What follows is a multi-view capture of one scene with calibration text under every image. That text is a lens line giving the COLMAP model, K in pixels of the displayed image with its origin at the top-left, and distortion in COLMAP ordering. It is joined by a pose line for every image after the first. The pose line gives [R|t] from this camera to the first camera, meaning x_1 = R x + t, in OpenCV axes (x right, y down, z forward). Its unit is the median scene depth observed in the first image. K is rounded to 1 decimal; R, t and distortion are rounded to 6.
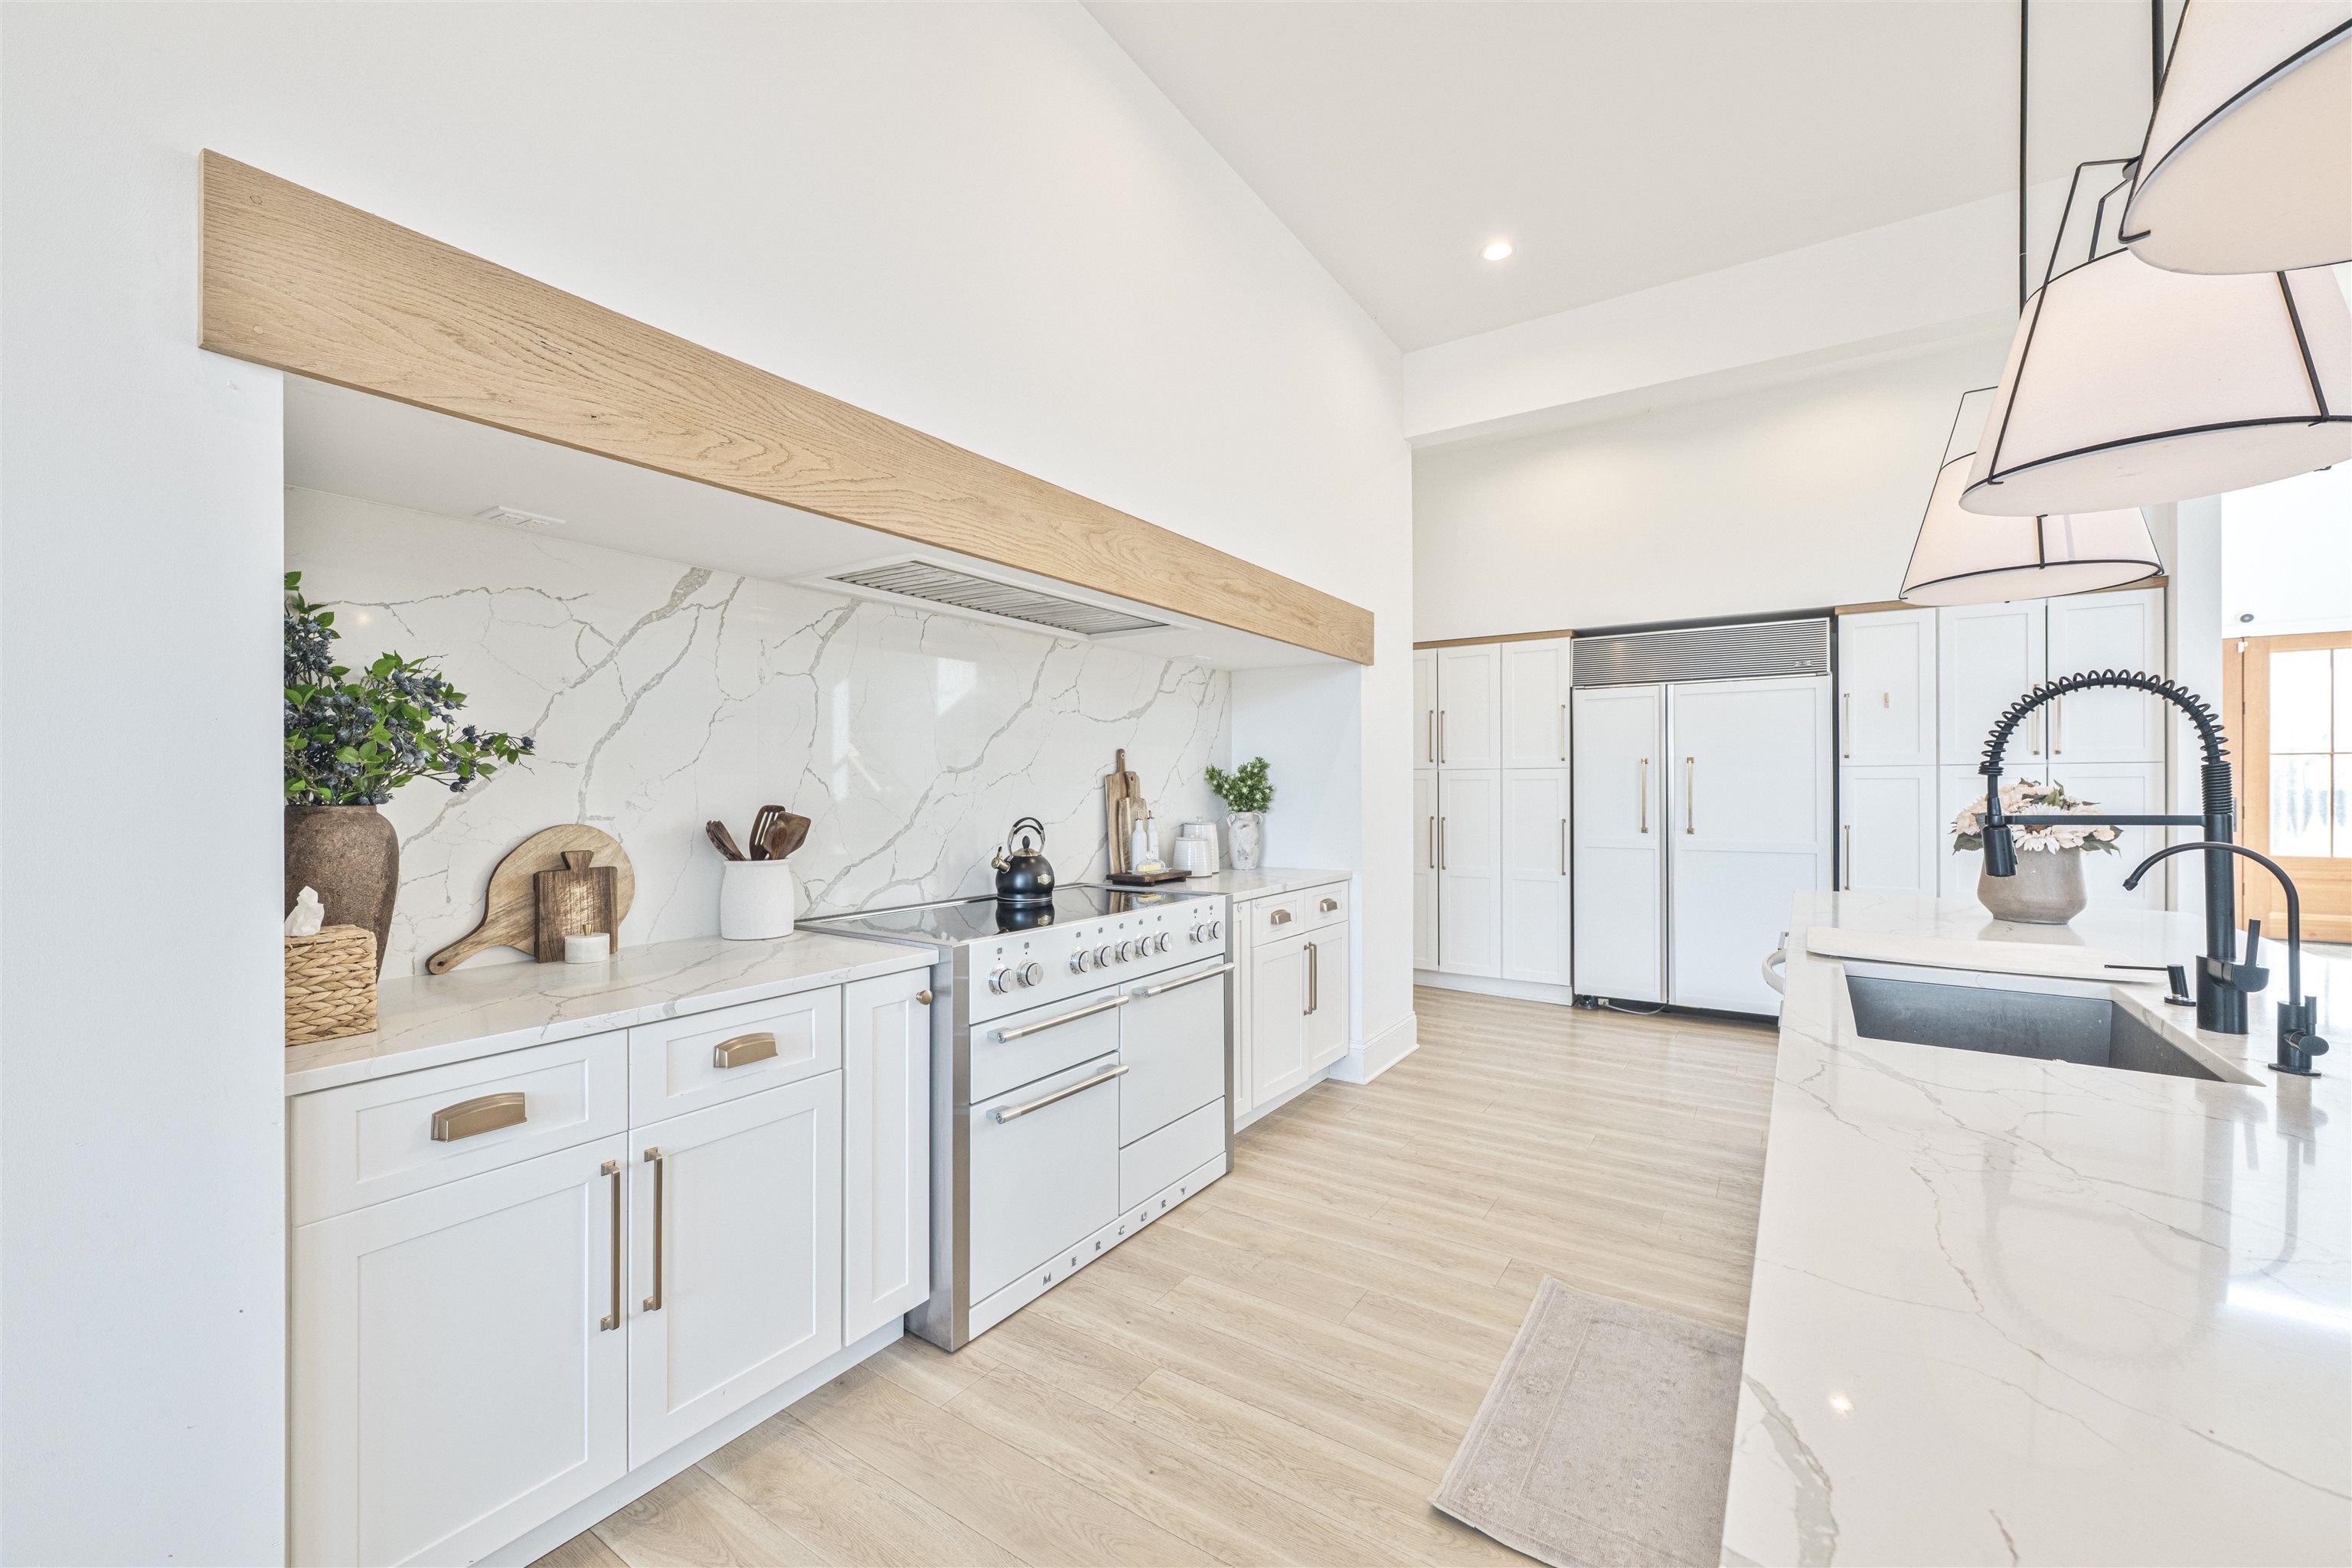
lens RADIAL K [[919.1, 0, 1185.7], [0, 919.1, 782.8], [0, 0, 1]] dist [-0.002373, 0.000418]
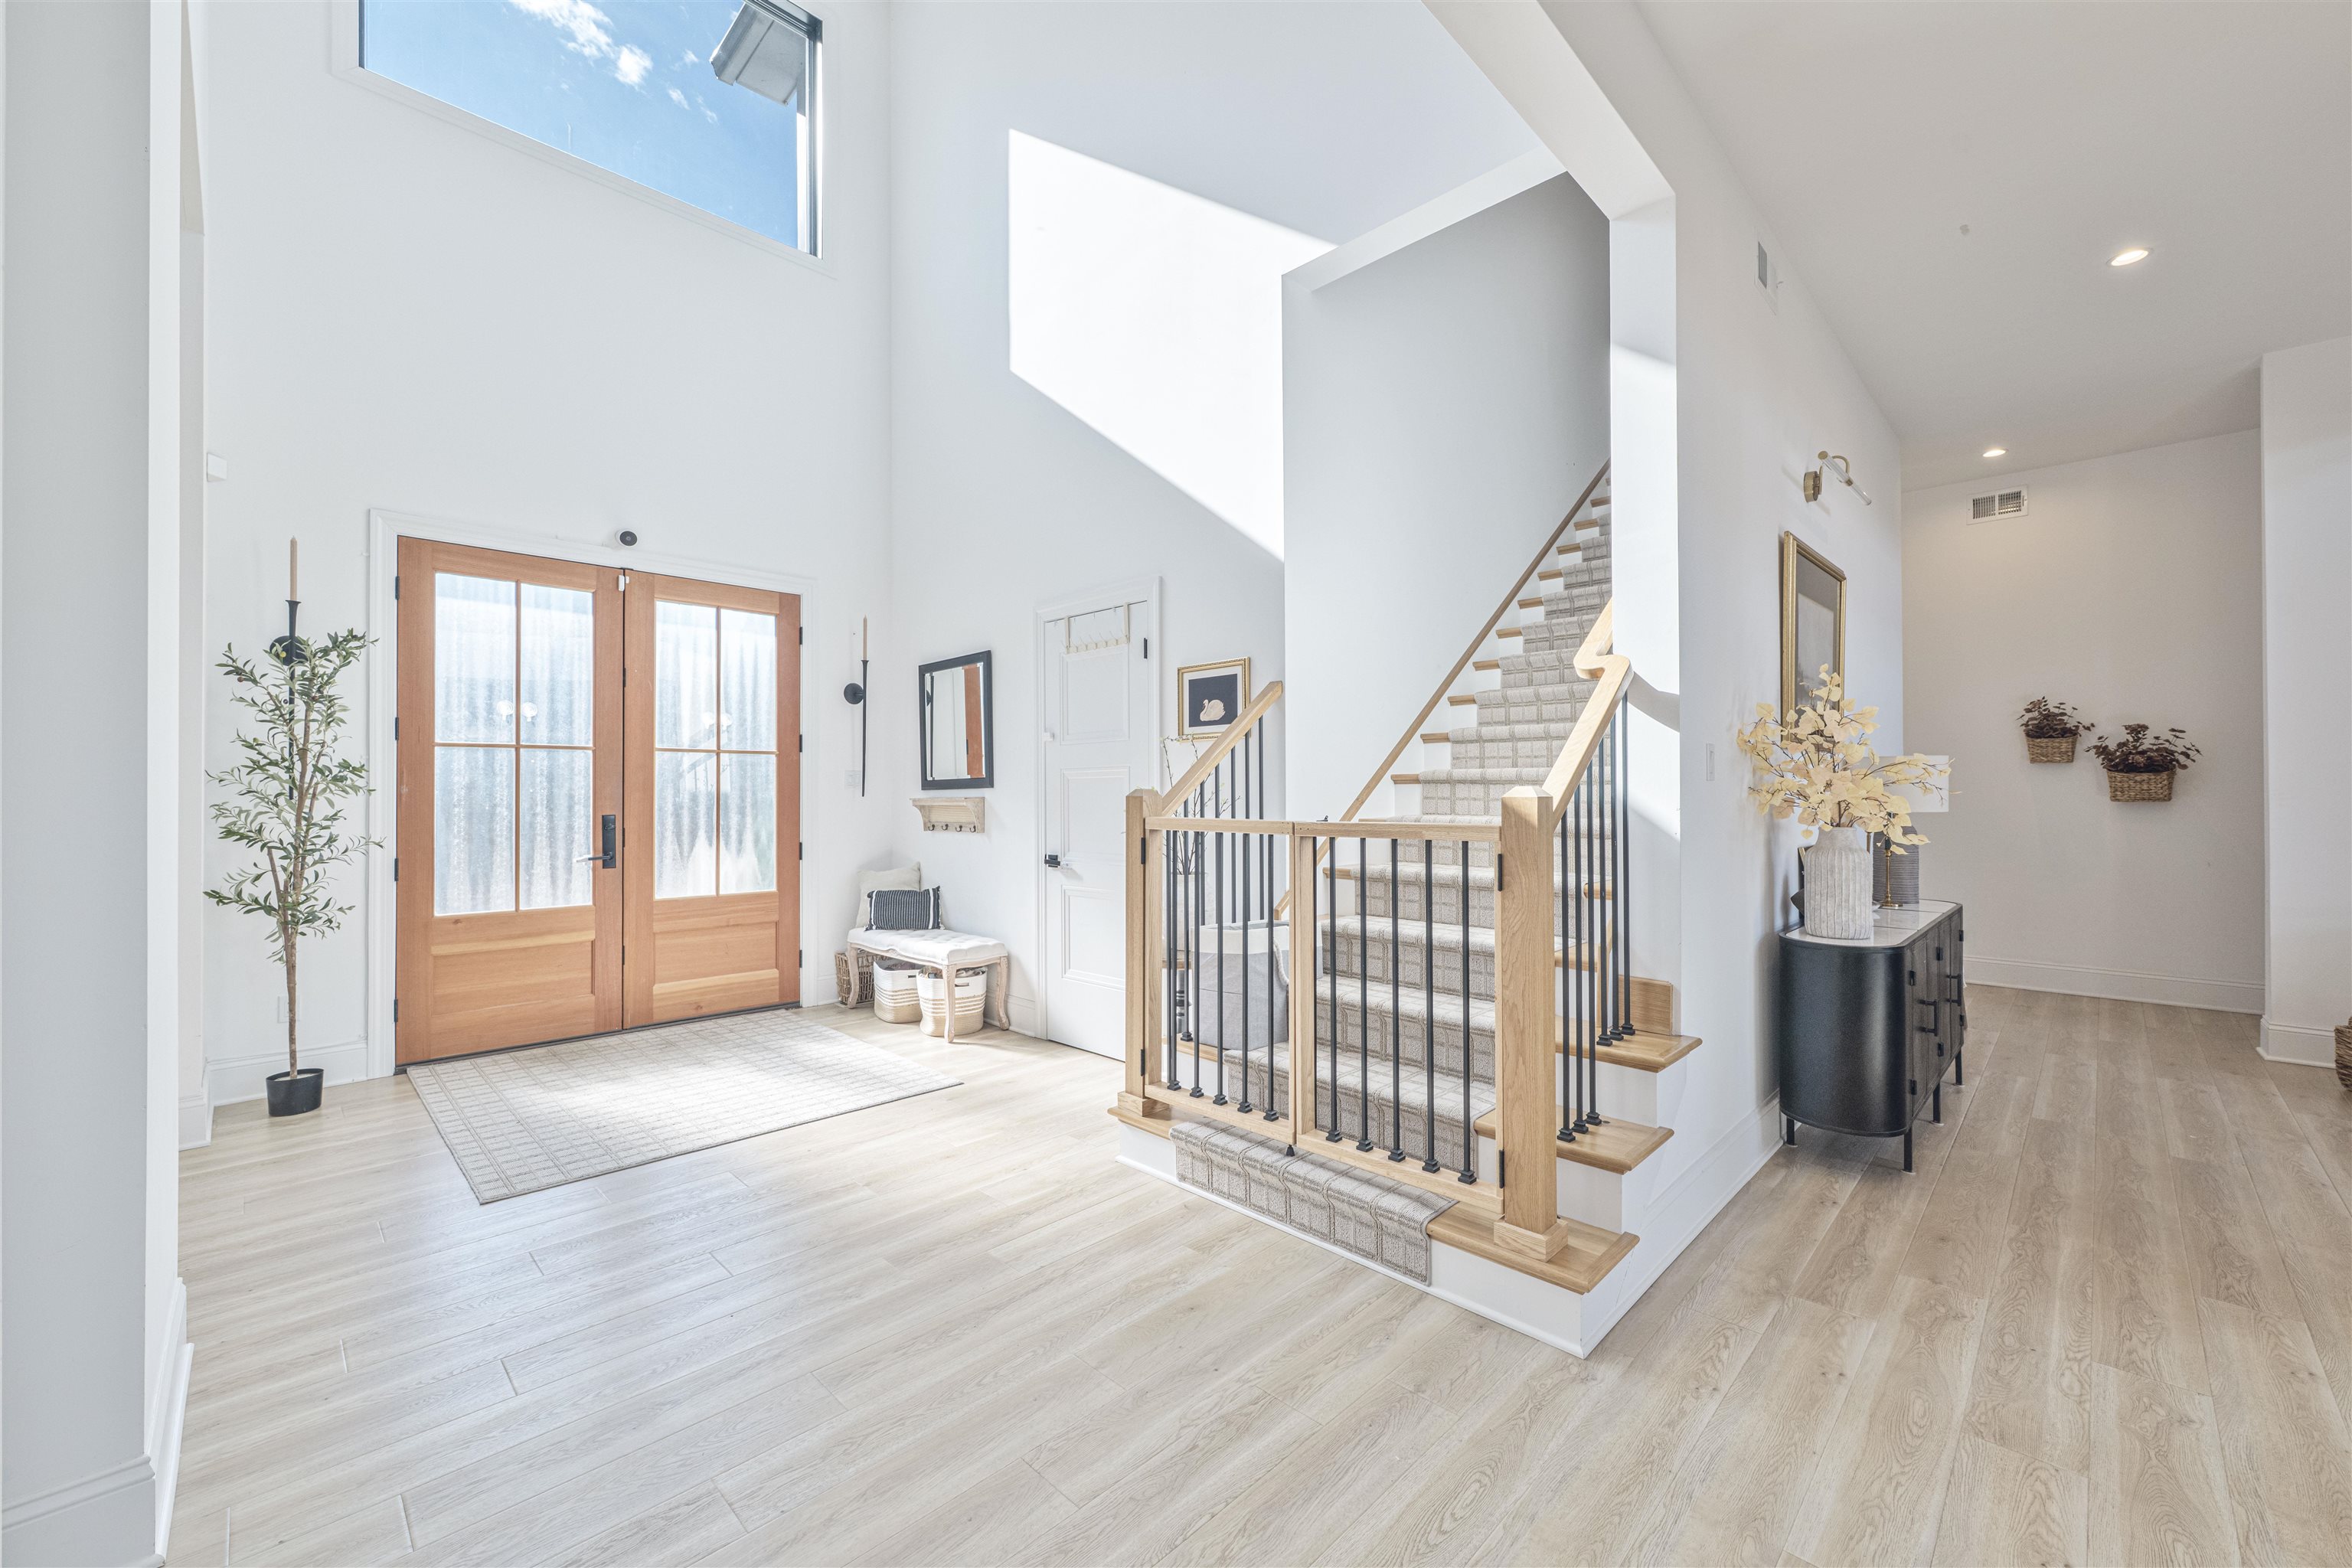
lens RADIAL K [[919.1, 0, 1177.6], [0, 919.1, 789.1], [0, 0, 1]] dist [-0.002373, 0.000418]
pose [[0.184659, 0.007747, 0.982772, 1.842071], [0.001101, 0.999967, -0.008090, 0.013672], [-0.982802, 0.002576, 0.184644, 1.550756]]
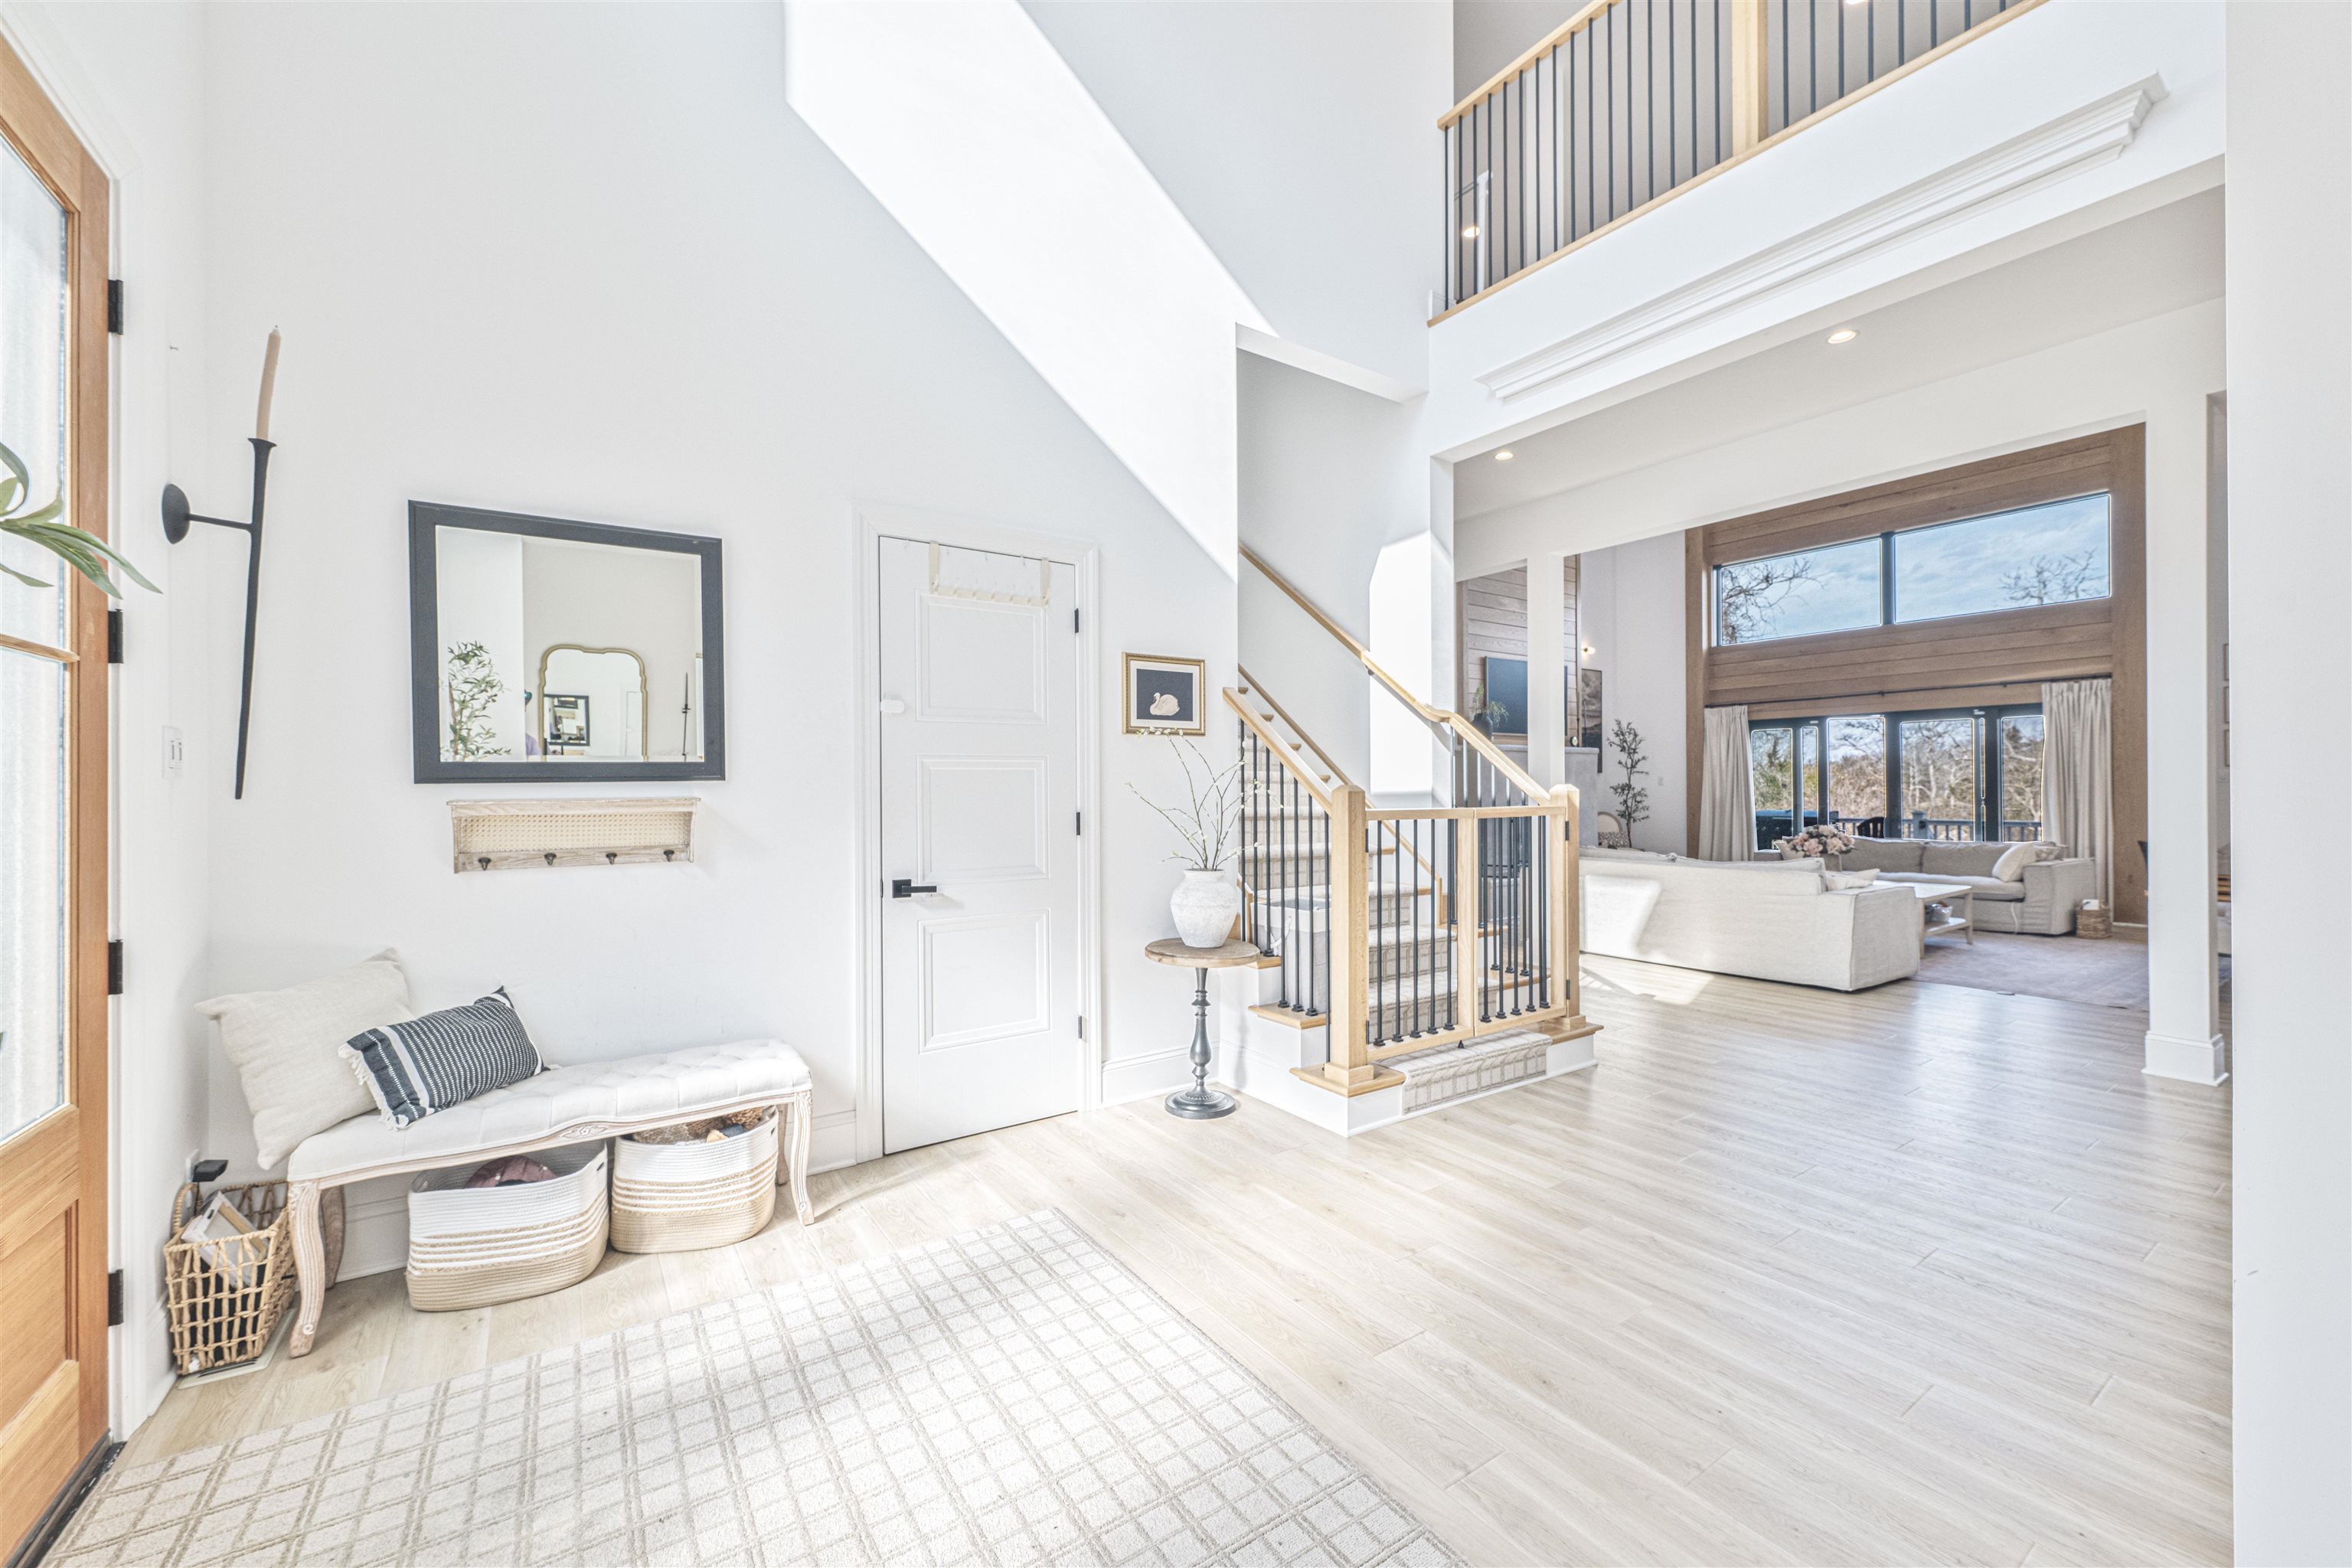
lens RADIAL K [[919.1, 0, 1176.4], [0, 919.1, 791.2], [0, 0, 1]] dist [-0.002373, 0.000418]
pose [[-0.928495, 0.004688, 0.371315, 2.890880], [0.005370, 0.999985, 0.000803, 0.008897], [-0.371306, 0.002740, -0.928507, 3.347817]]
